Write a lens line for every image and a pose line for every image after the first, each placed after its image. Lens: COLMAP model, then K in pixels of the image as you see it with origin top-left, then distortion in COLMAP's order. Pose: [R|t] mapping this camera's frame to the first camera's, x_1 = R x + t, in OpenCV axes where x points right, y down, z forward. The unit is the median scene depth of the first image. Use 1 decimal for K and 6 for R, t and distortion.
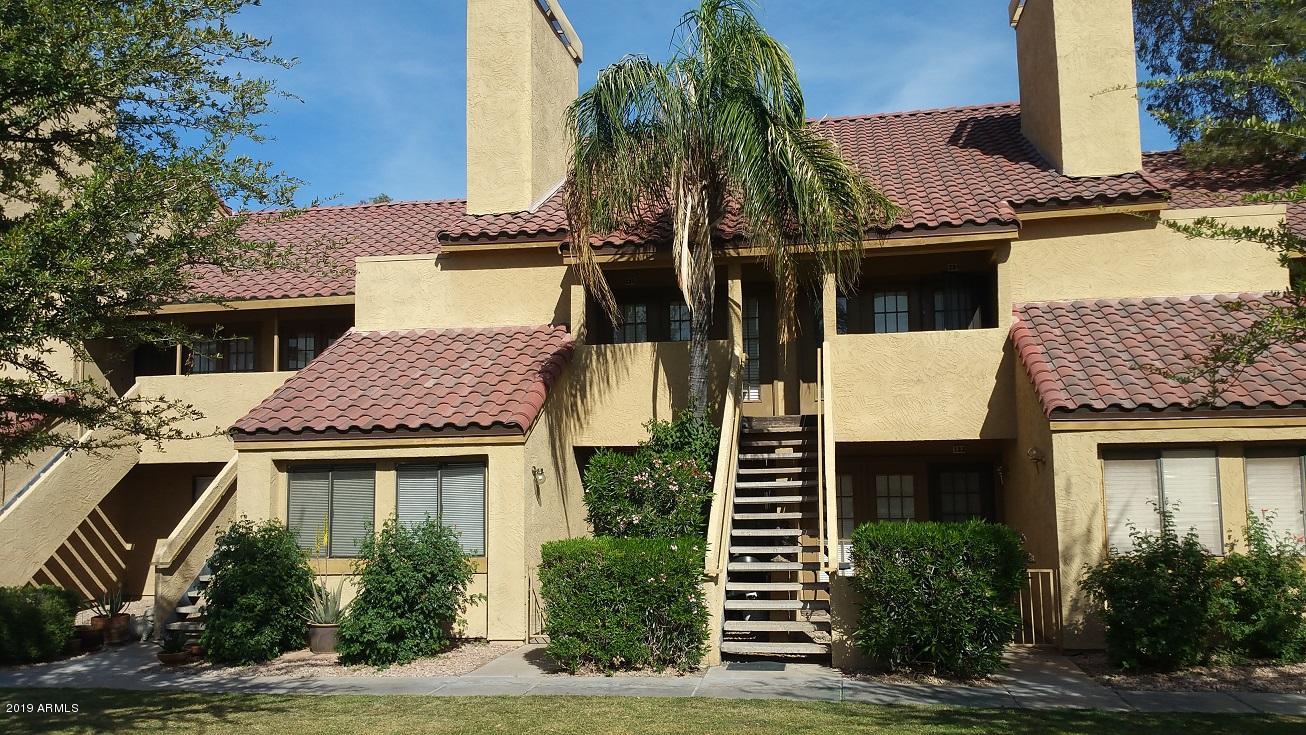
lens RADIAL K [[1016.0, 0, 655.4], [0, 1016.0, 364.6], [0, 0, 1]] dist [0.015685, -0.011436]
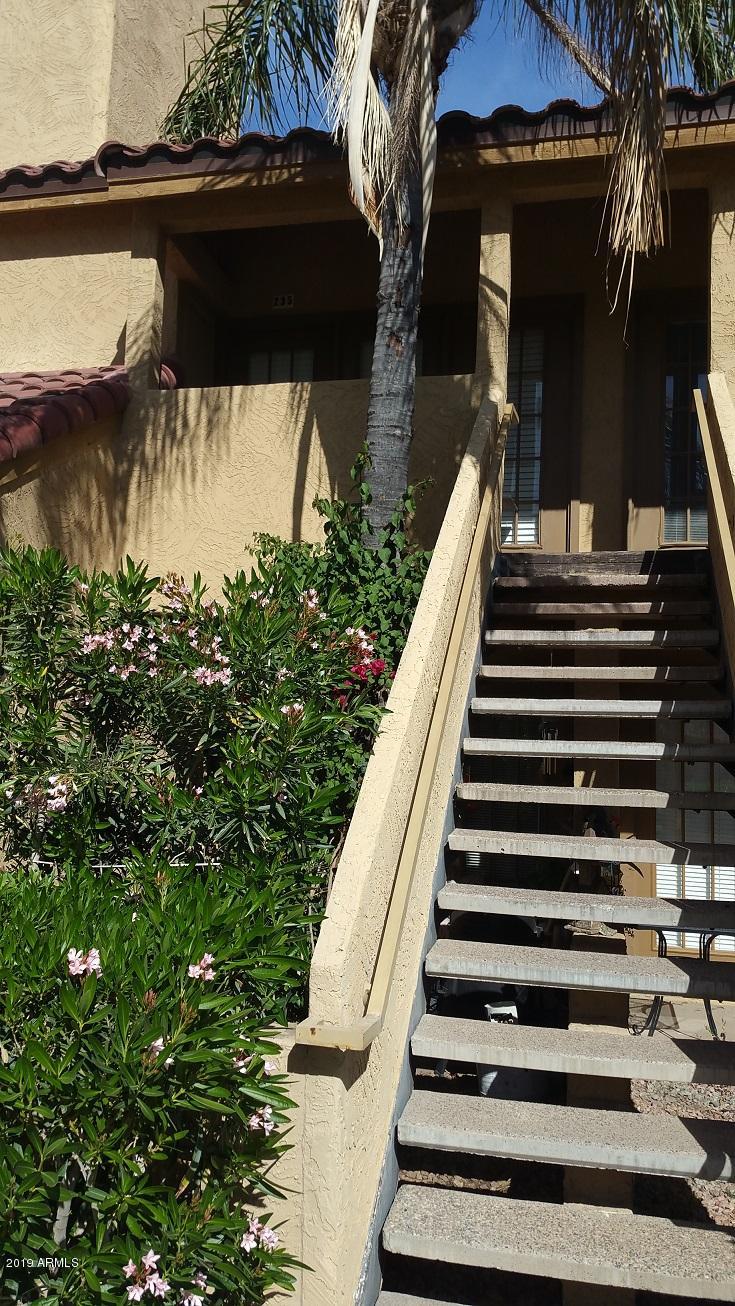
lens RADIAL K [[1016.0, 0, 363.3], [0, 1016.0, 656.6], [0, 0, 1]] dist [0.015685, -0.011436]
pose [[0.997905, 0.041860, -0.049323, 0.052166], [-0.040206, 0.998611, 0.034061, 0.082205], [0.050681, -0.032006, 0.998202, 0.576523]]
